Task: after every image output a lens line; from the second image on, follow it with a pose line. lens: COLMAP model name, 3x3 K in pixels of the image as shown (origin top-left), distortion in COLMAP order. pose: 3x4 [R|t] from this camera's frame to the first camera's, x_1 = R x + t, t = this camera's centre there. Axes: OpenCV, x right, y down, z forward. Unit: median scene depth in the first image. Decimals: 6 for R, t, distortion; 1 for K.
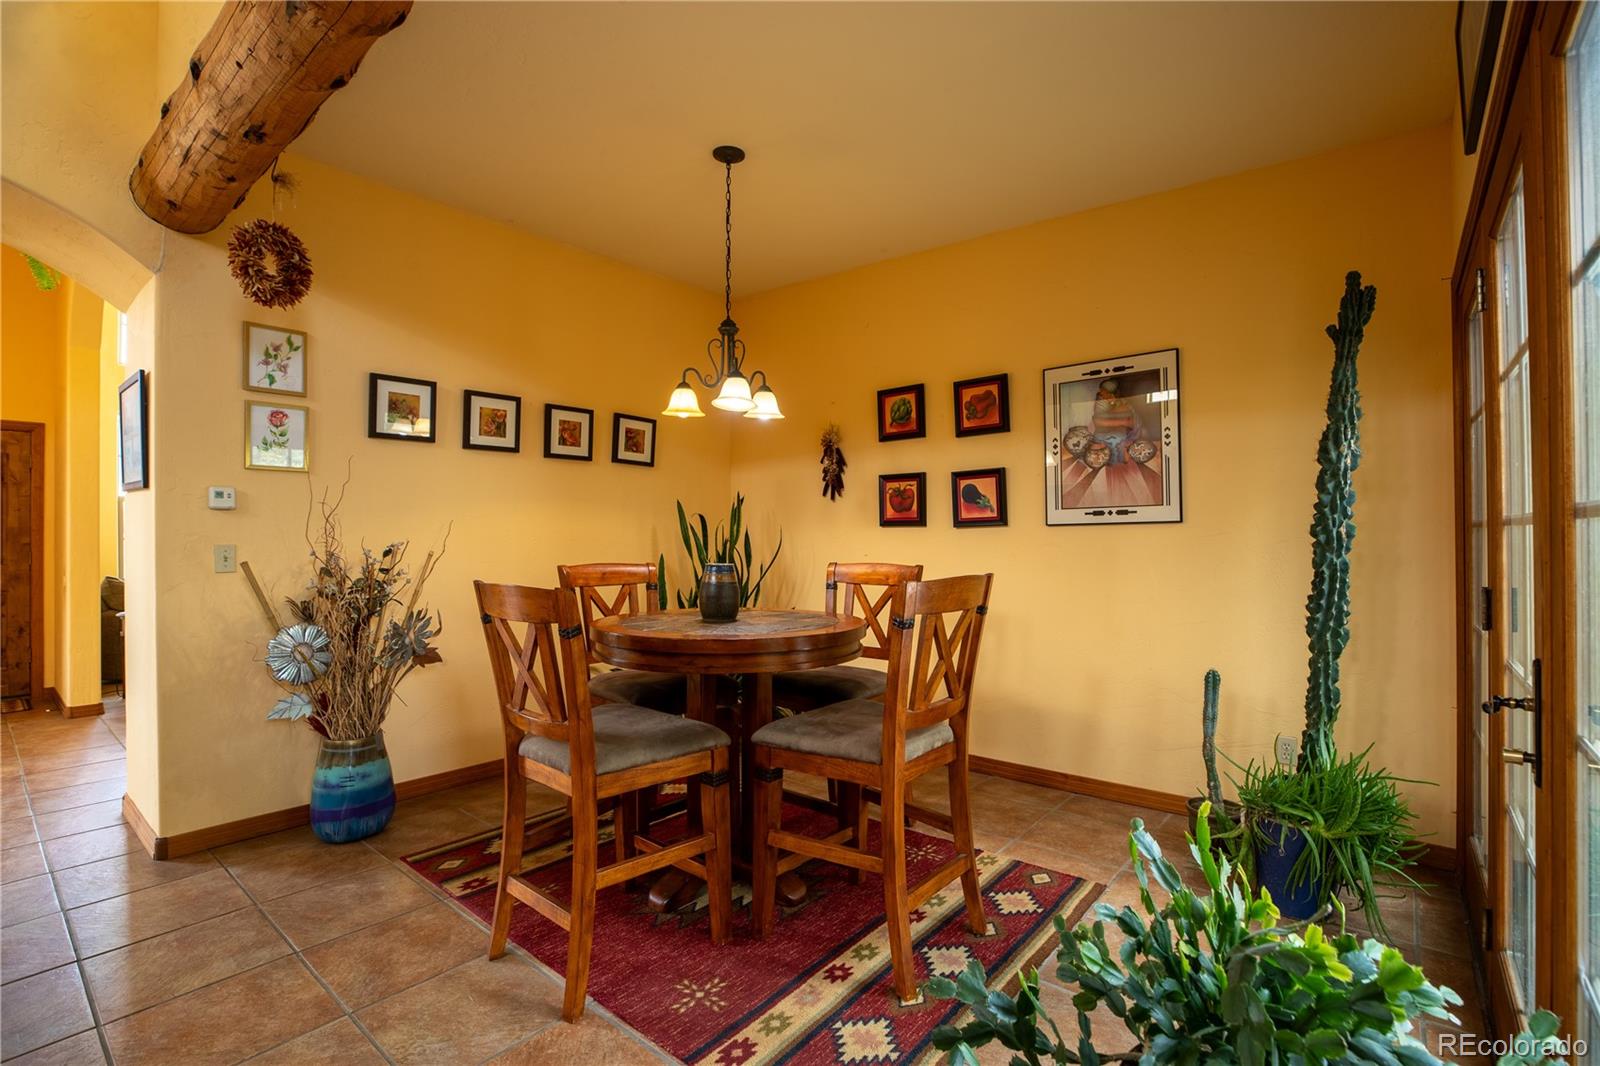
lens RADIAL K [[734.5, 0, 805.4], [0, 734.5, 531.5], [0, 0, 1]] dist [-0.047149, 0.014190]
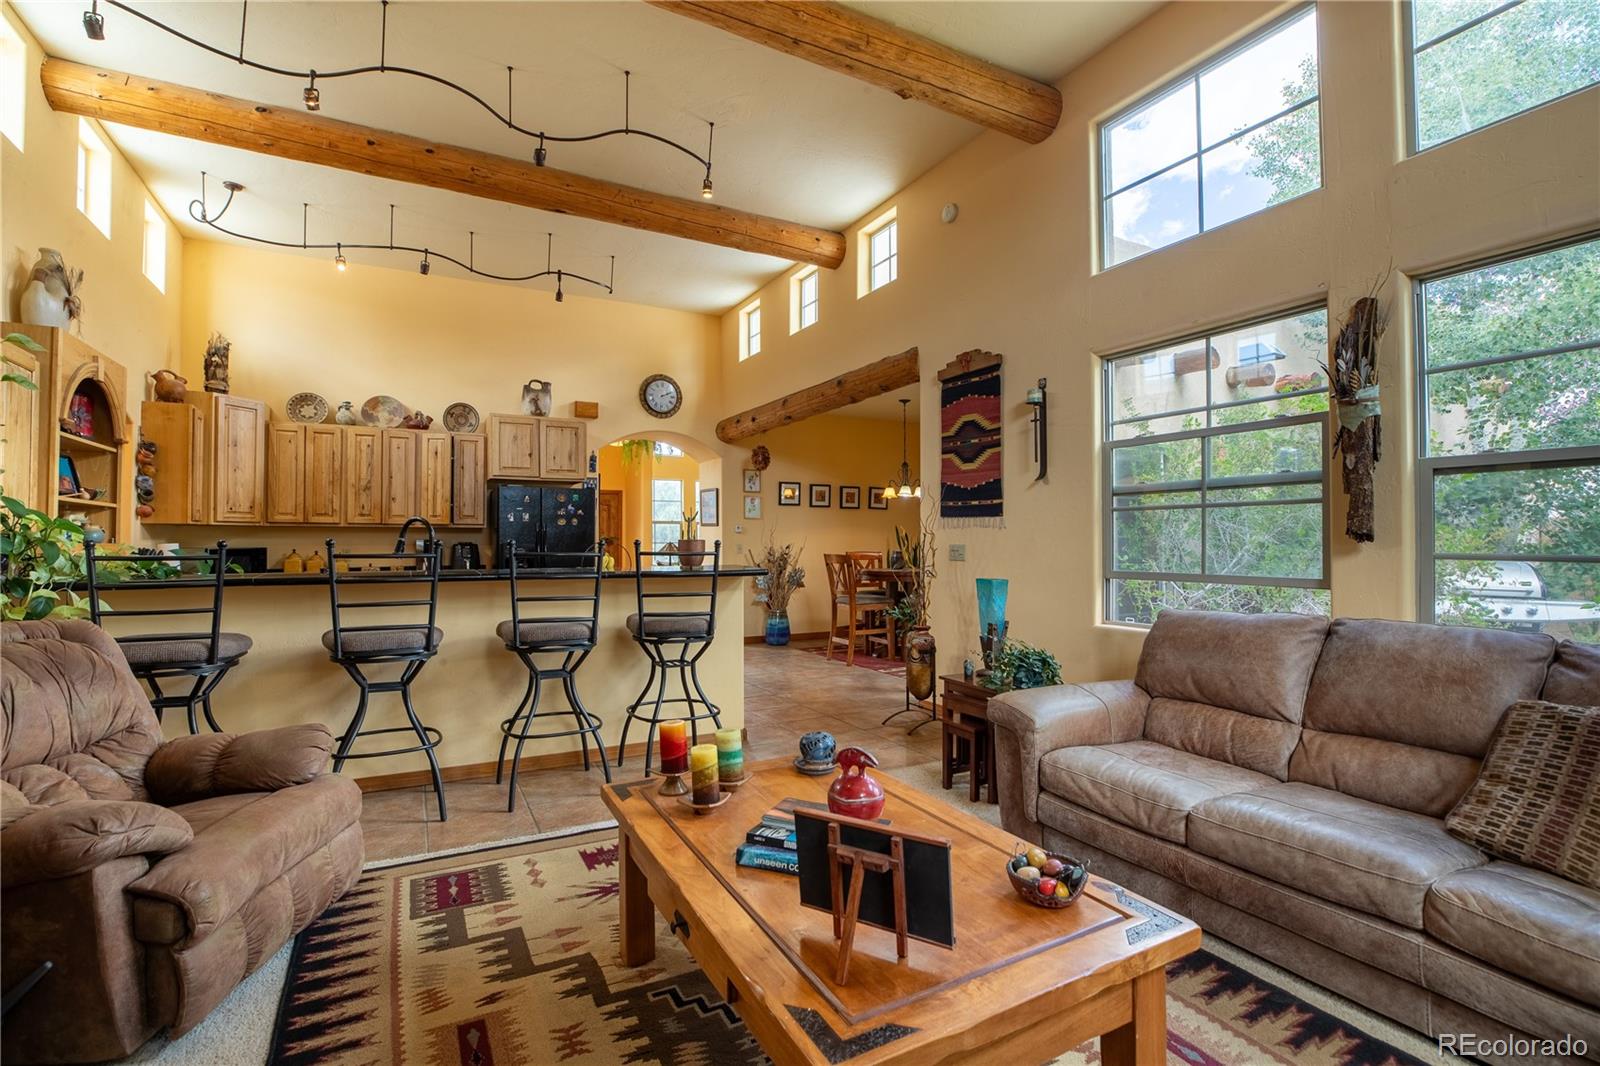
lens RADIAL K [[734.5, 0, 805.4], [0, 734.5, 531.5], [0, 0, 1]] dist [-0.047149, 0.014190]
pose [[0.929337, -0.004797, -0.369201, 0.489415], [0.001972, 0.999966, -0.008029, -0.008343], [0.369227, 0.006733, 0.929315, -1.470534]]
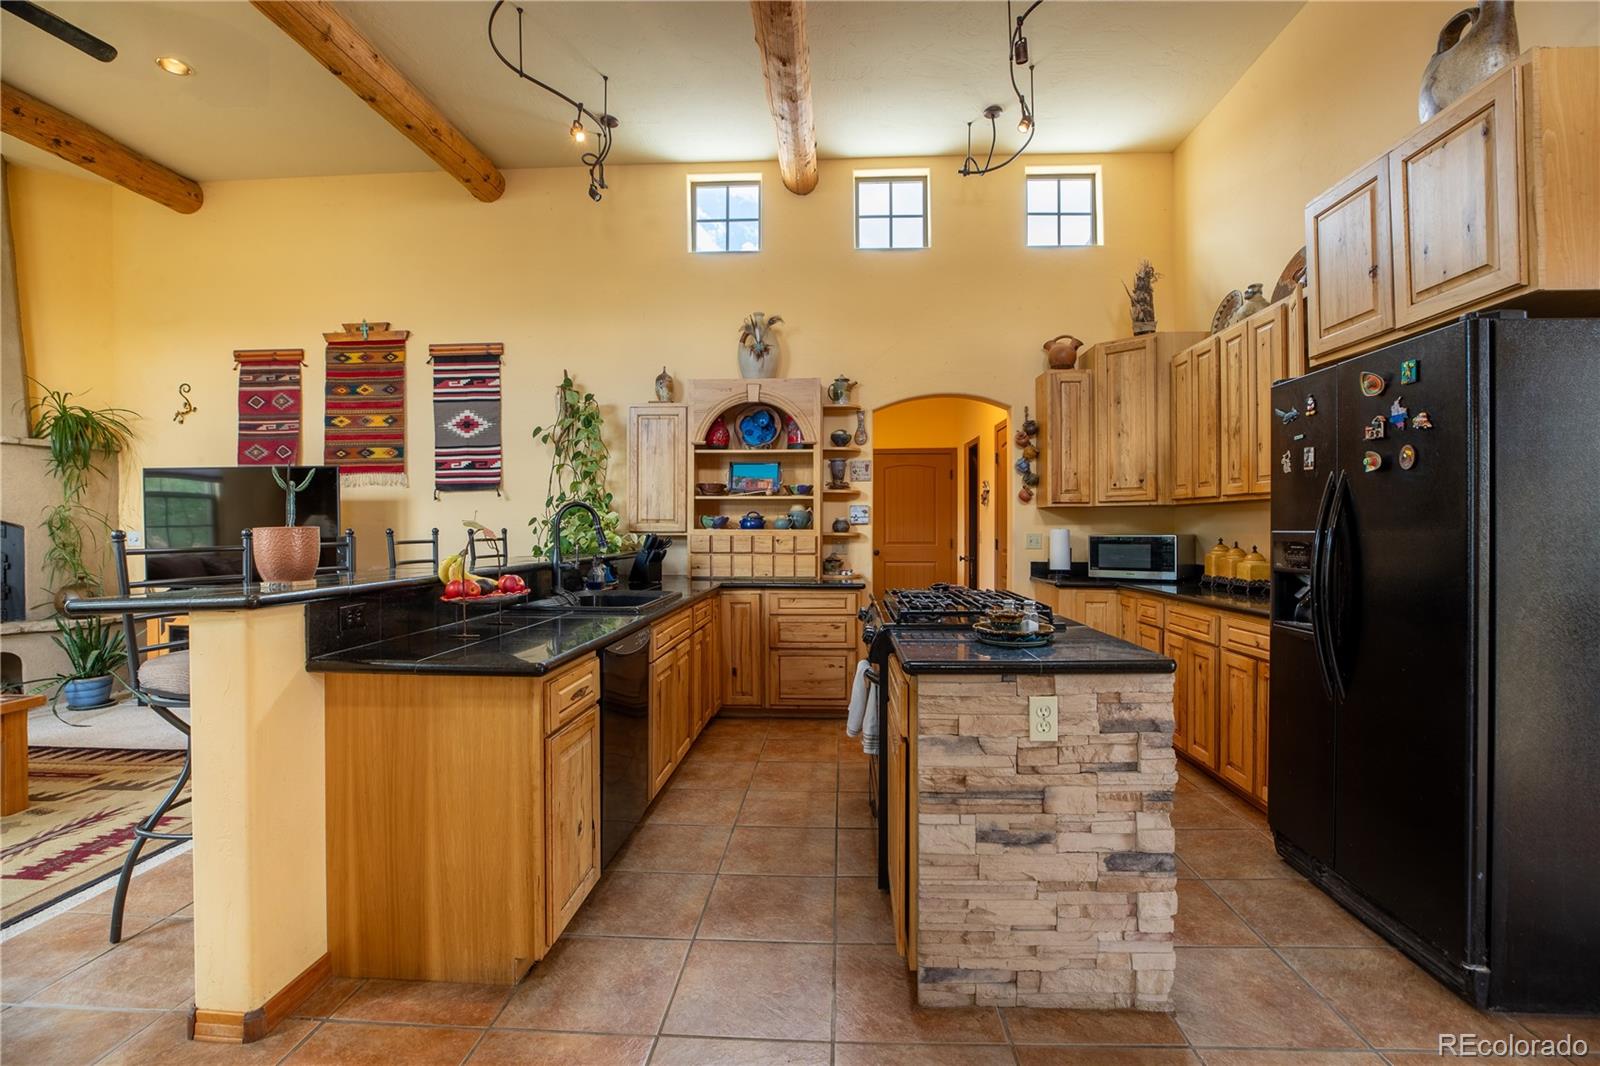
lens RADIAL K [[734.5, 0, 805.4], [0, 734.5, 531.5], [0, 0, 1]] dist [-0.047149, 0.014190]
pose [[-0.799824, 0.006593, -0.600199, -0.148121], [0.007570, 0.999971, 0.000897, 0.001863], [0.600187, -0.003826, -0.799850, 0.378352]]
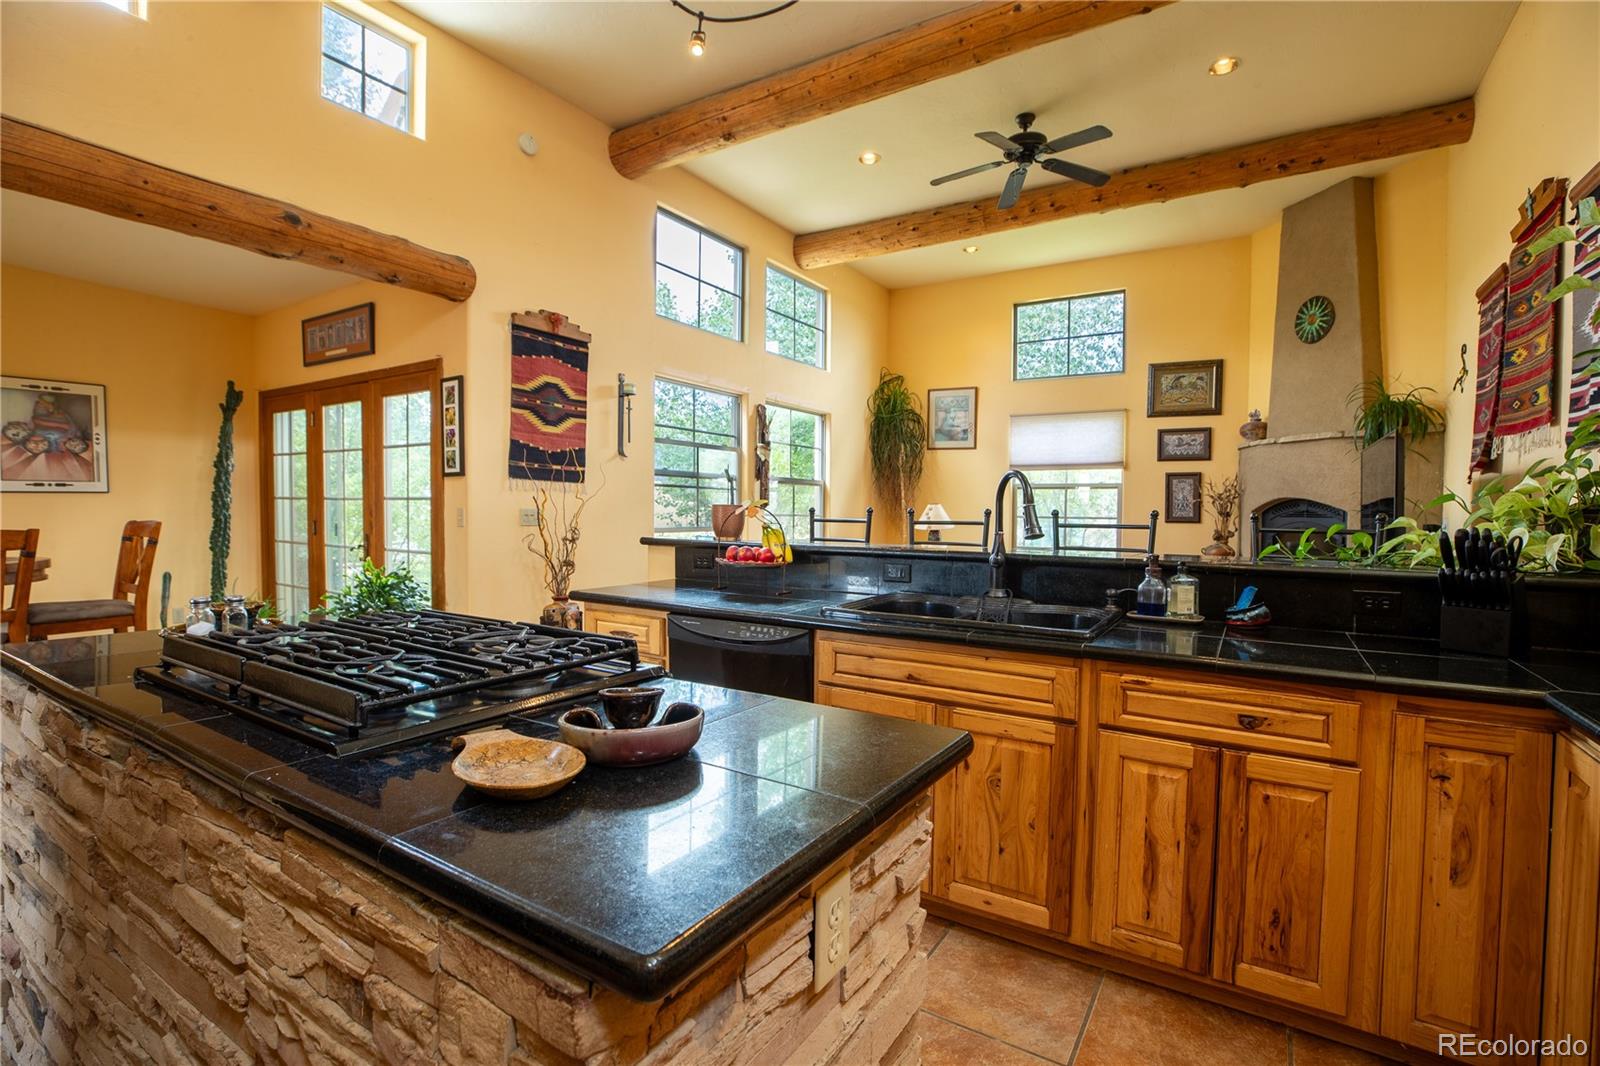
lens RADIAL K [[734.5, 0, 805.4], [0, 734.5, 531.5], [0, 0, 1]] dist [-0.047149, 0.014190]
pose [[-0.127944, -0.031305, 0.991287, -1.190981], [-0.018147, 0.999408, 0.029219, -0.000379], [-0.991615, -0.014251, -0.128436, -0.336652]]
